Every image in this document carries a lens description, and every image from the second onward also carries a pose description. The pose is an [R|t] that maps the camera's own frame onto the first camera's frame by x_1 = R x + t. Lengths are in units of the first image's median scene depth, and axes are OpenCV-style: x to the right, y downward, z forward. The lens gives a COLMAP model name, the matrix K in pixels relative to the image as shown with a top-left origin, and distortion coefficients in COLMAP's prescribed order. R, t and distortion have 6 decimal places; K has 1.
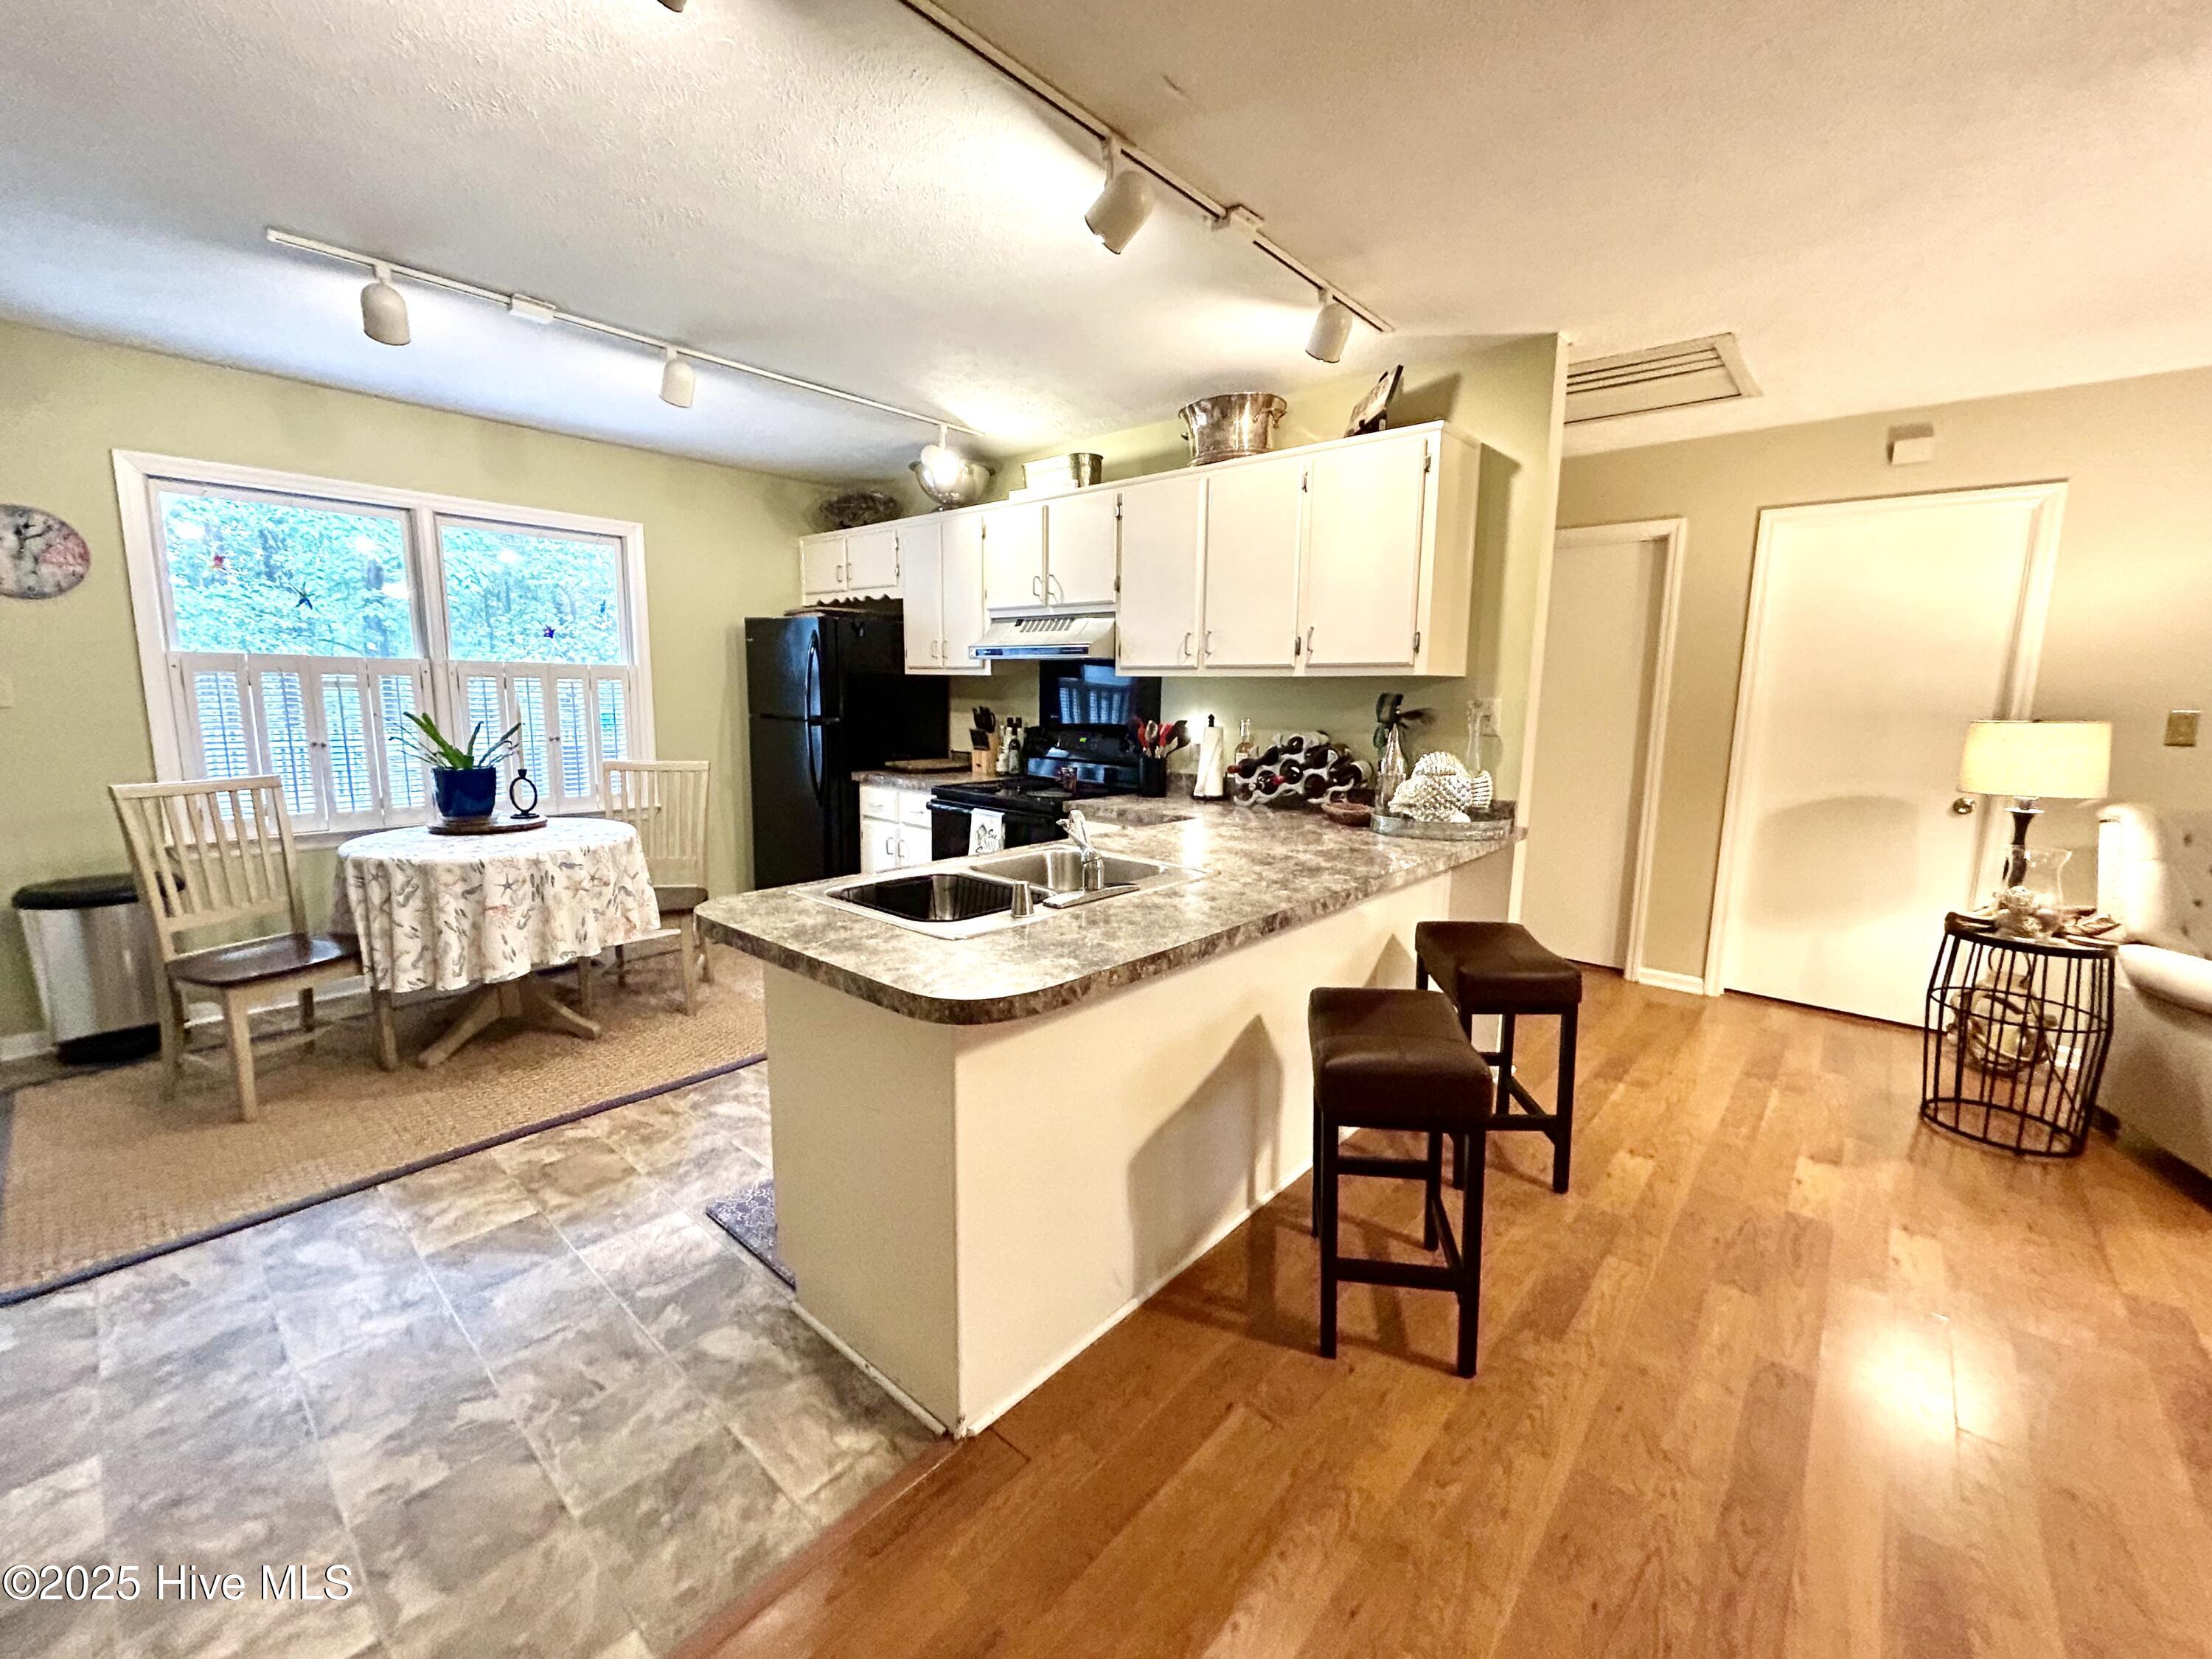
lens RADIAL K [[903.6, 0, 1104.3], [0, 903.6, 821.9], [0, 0, 1]] dist [0.000298, 0.003754]
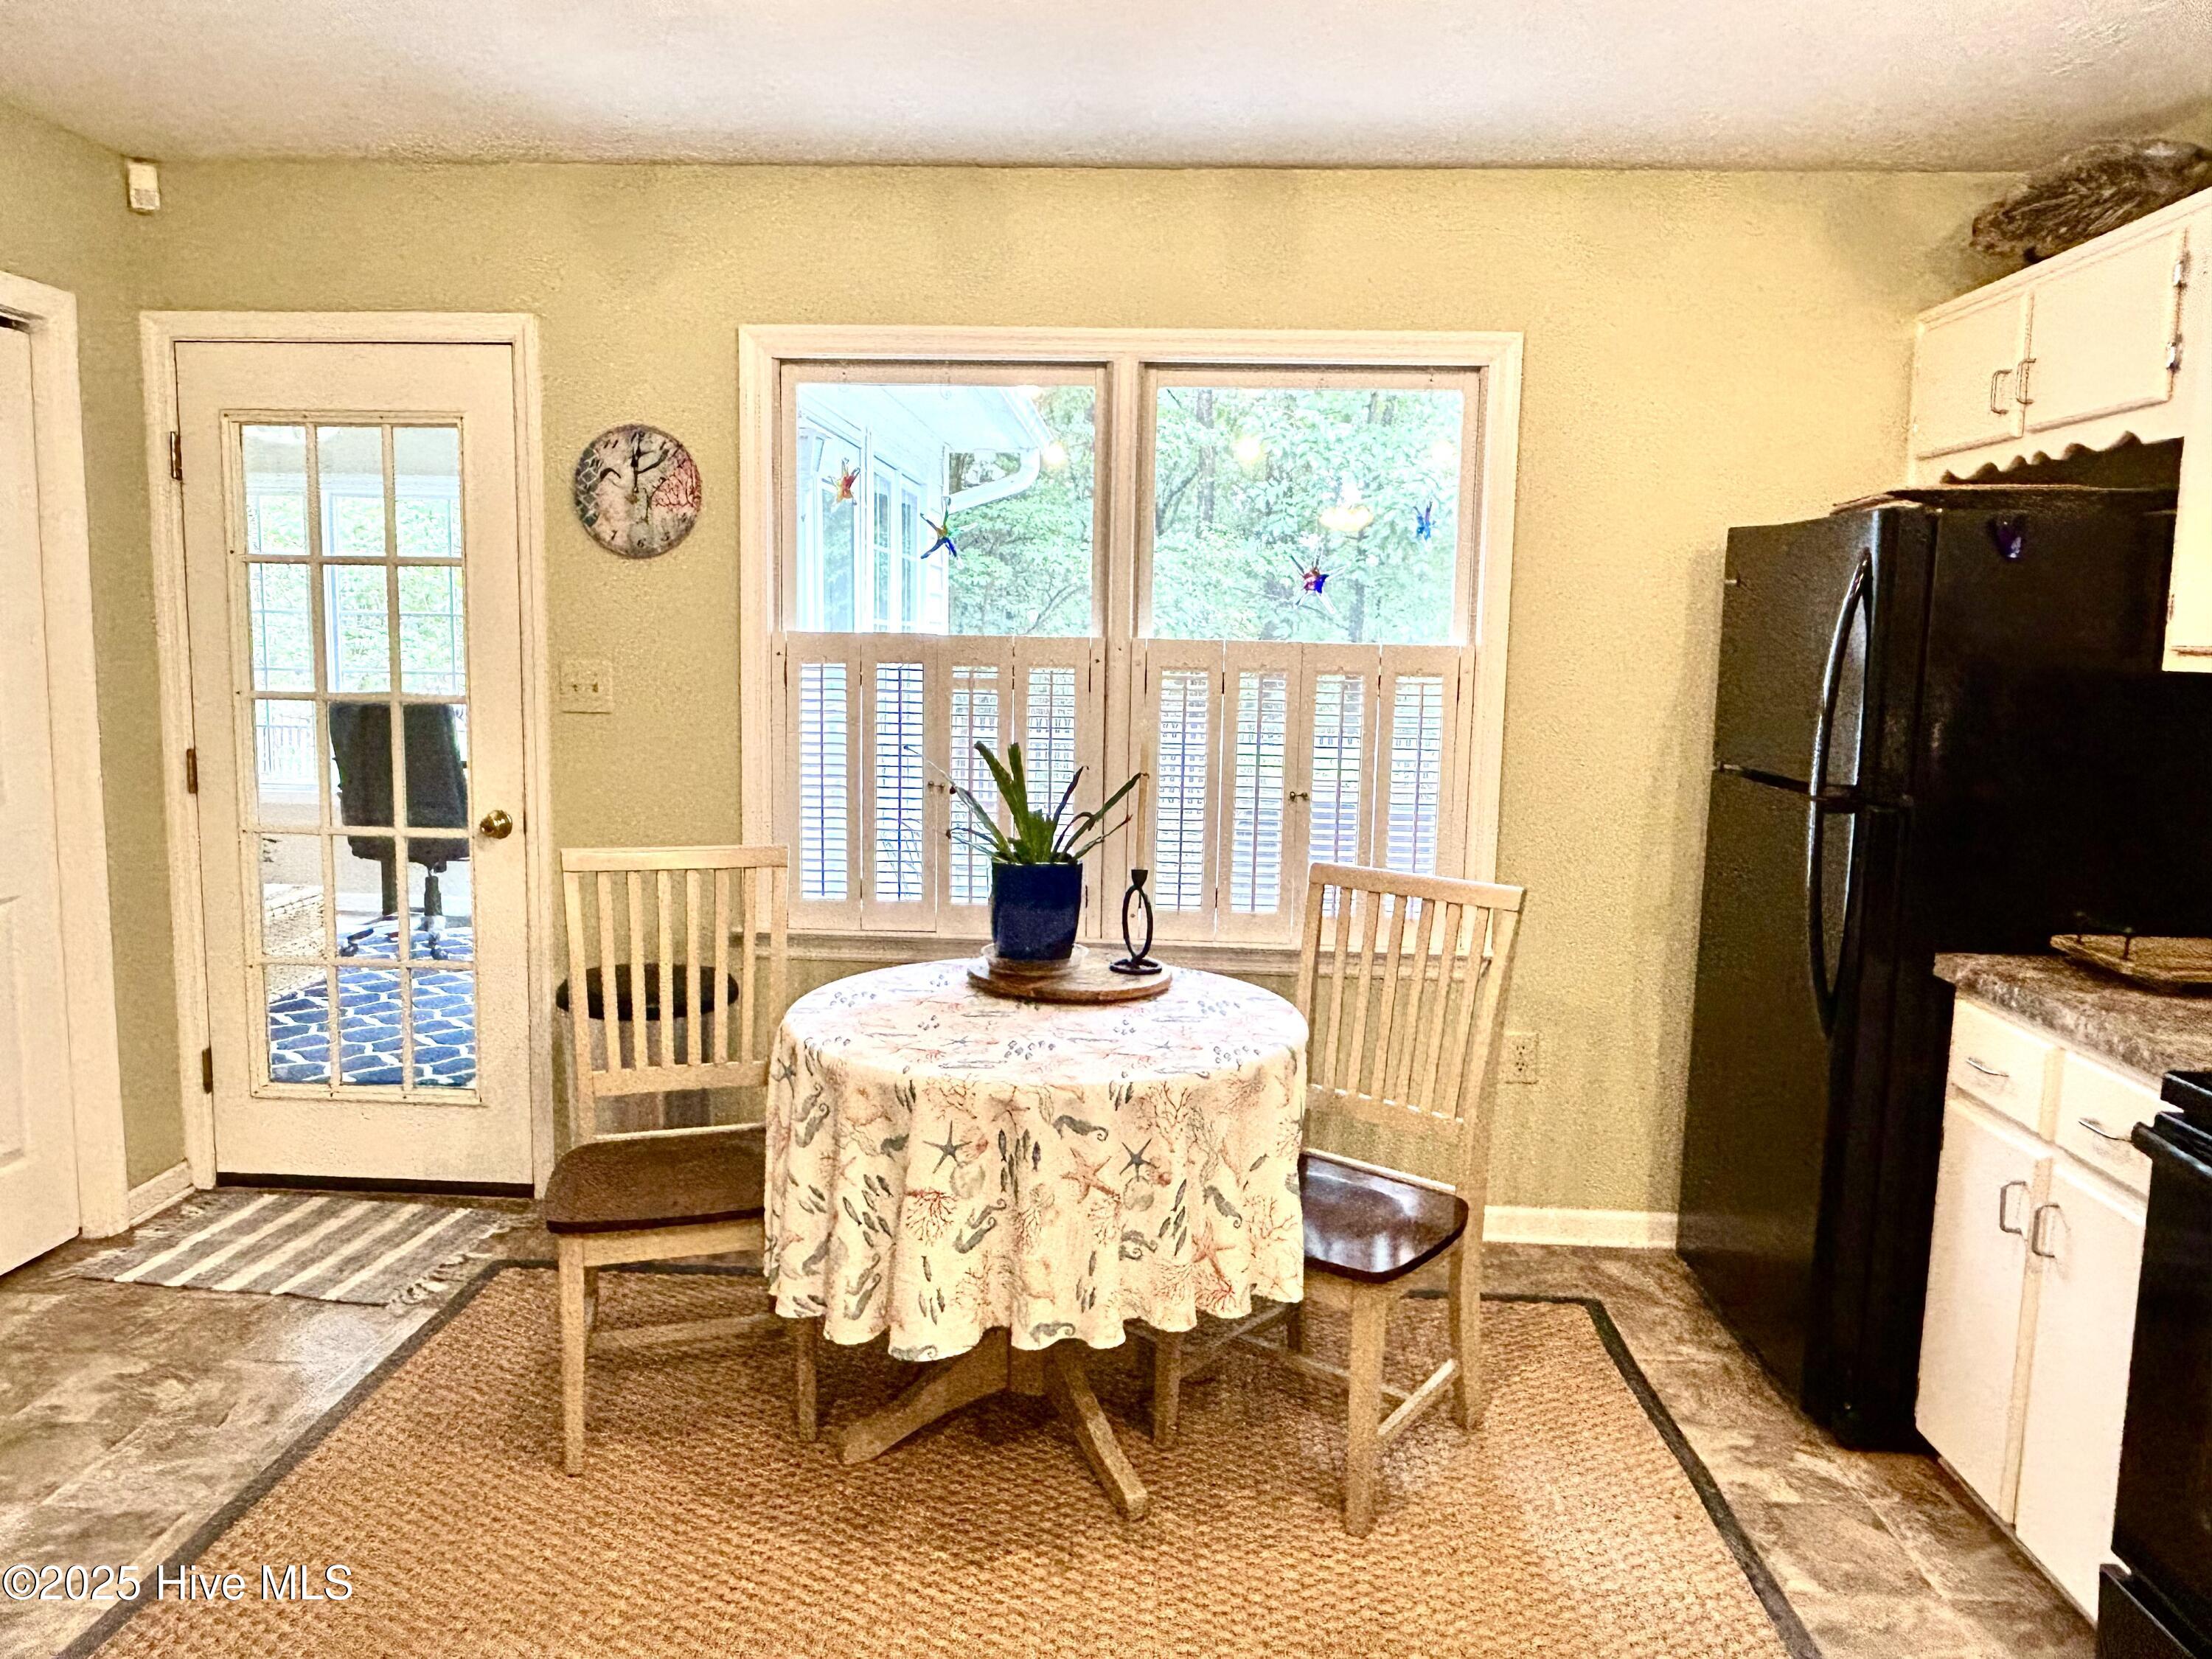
lens RADIAL K [[1530.5, 0, 1103.2], [0, 1530.5, 837.3], [0, 0, 1]] dist [-0.006321, -0.003139]
pose [[0.624985, 0.094487, -0.774897, -0.041741], [-0.125121, 0.991939, 0.020038, -0.096274], [0.770544, 0.084433, 0.631769, 0.521312]]
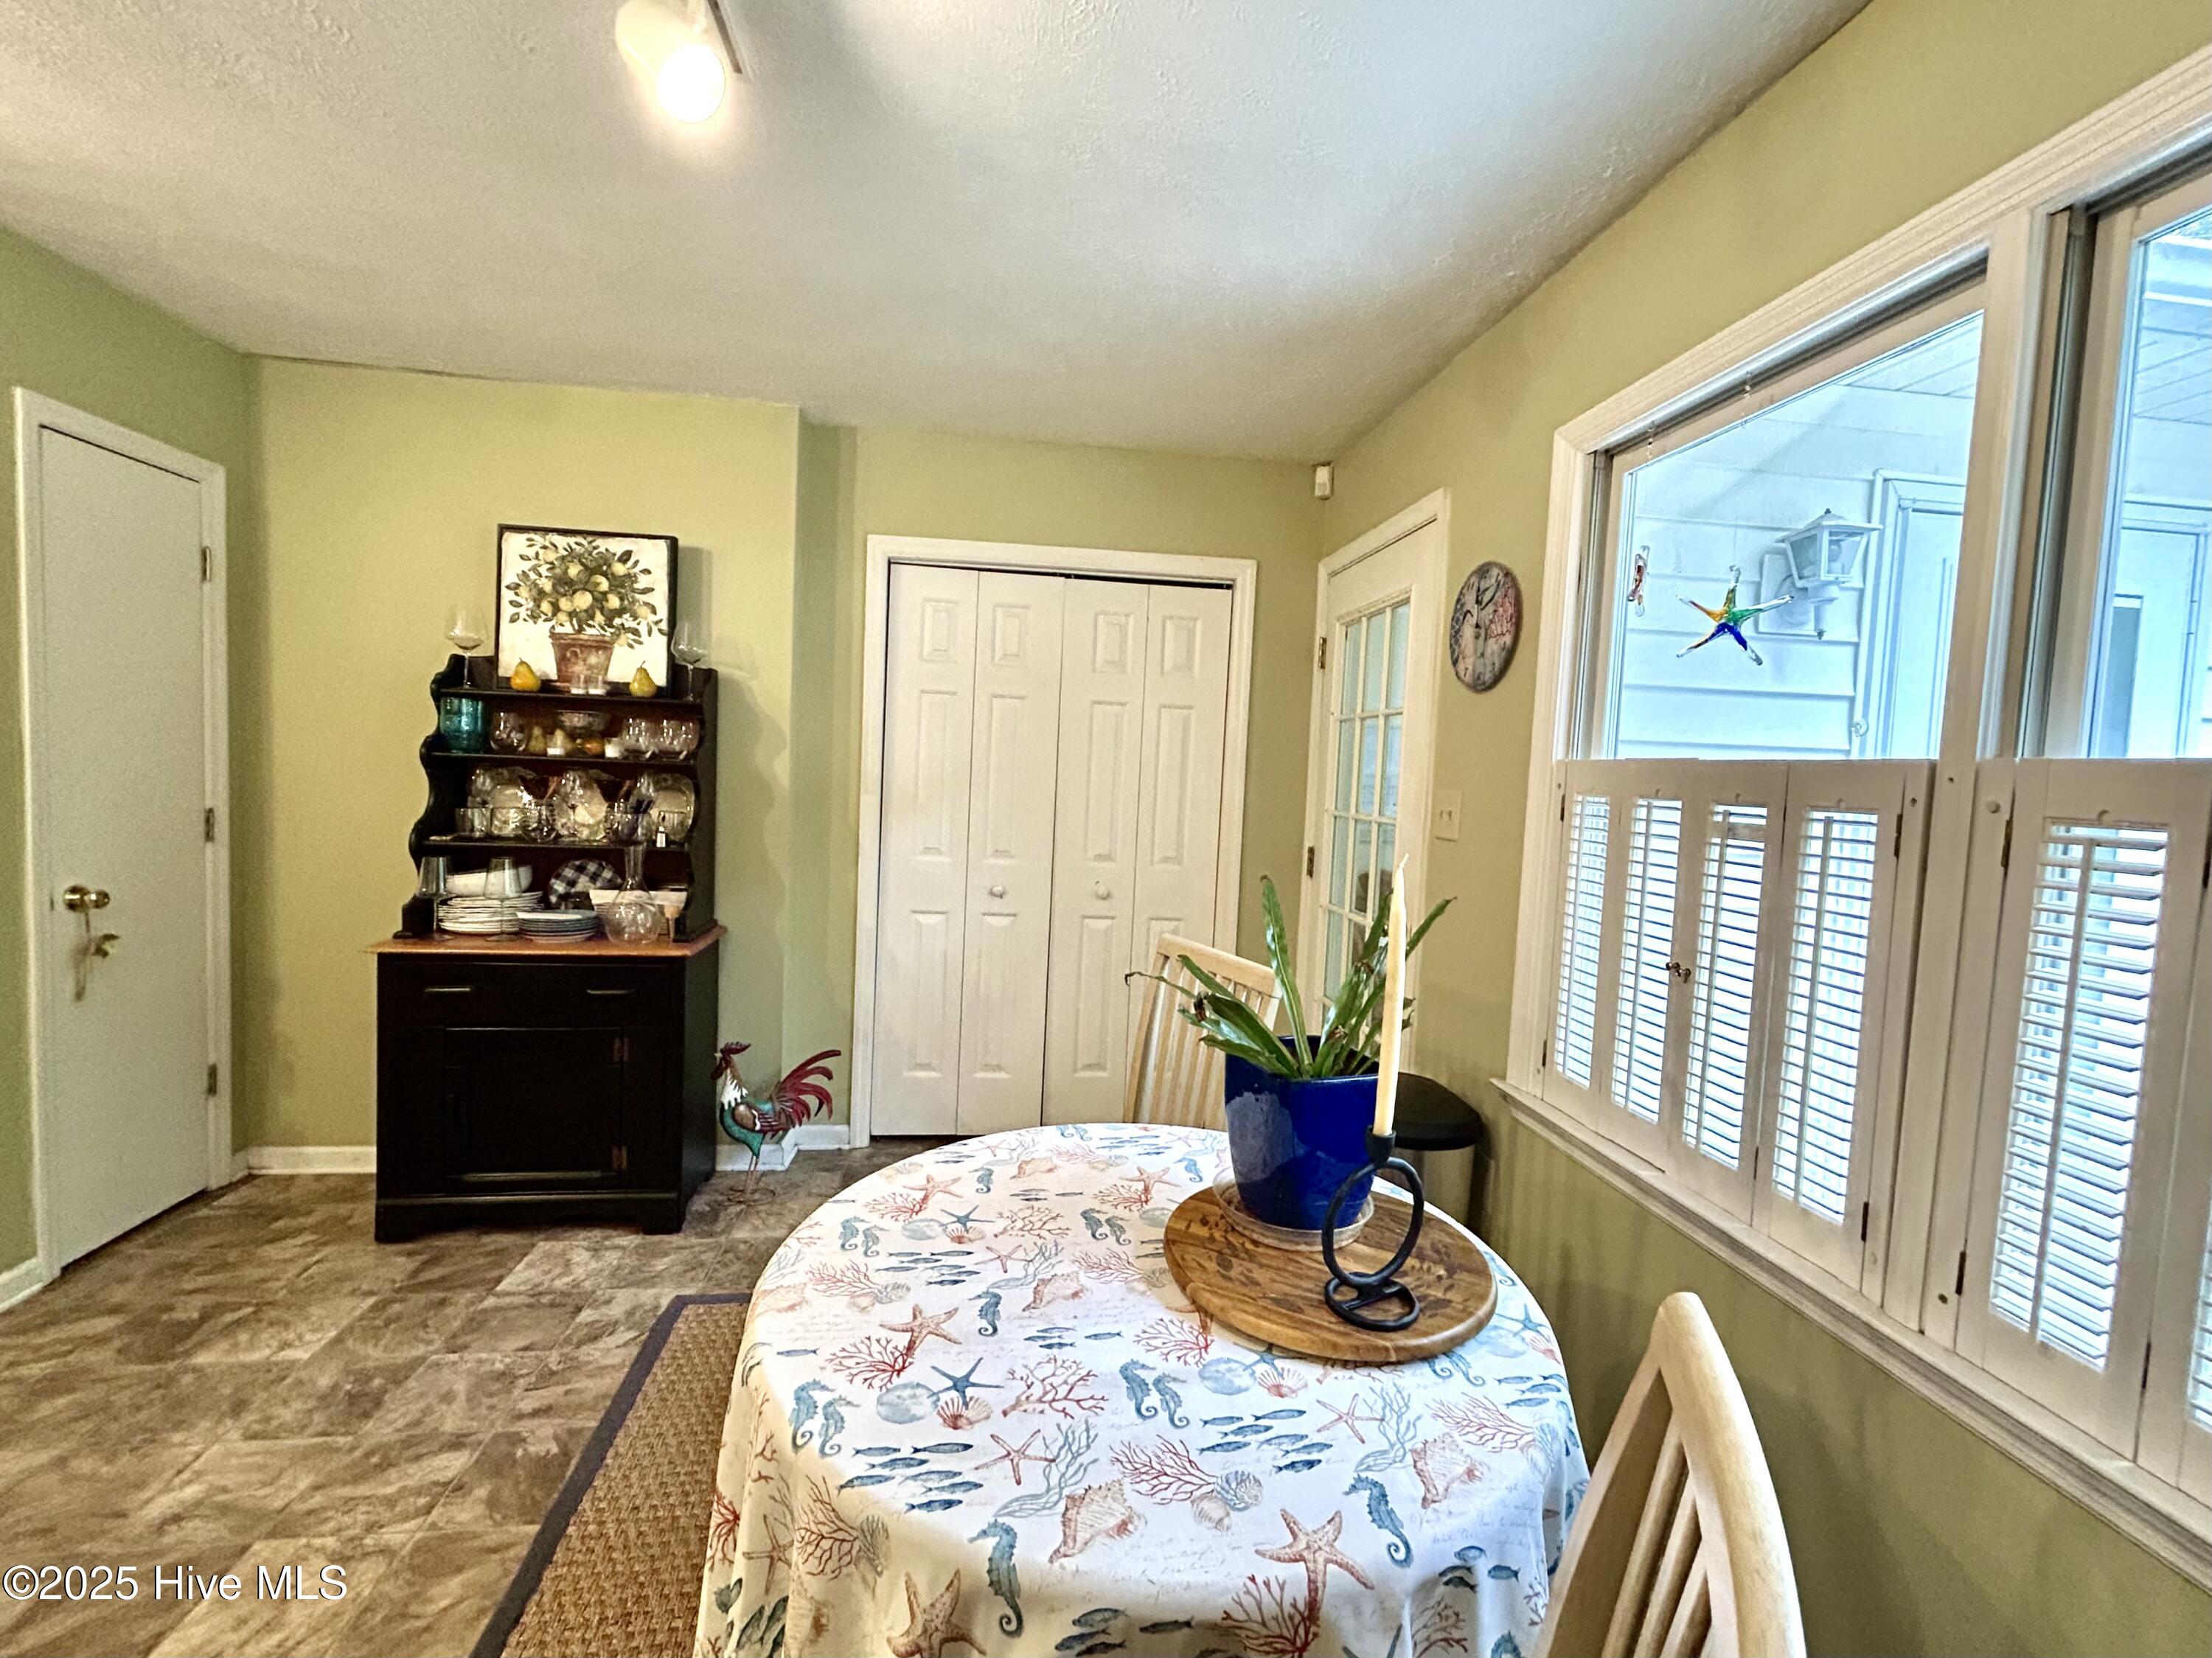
lens RADIAL K [[940.4, 0, 1117.3], [0, 940.4, 825.9], [0, 0, 1]] dist [-0.002314, 0.000905]
pose [[-0.657797, 0.001520, -0.753194, -0.415850], [-0.165533, 0.975257, 0.146536, -0.190790], [0.734780, 0.221069, -0.641269, 1.199598]]
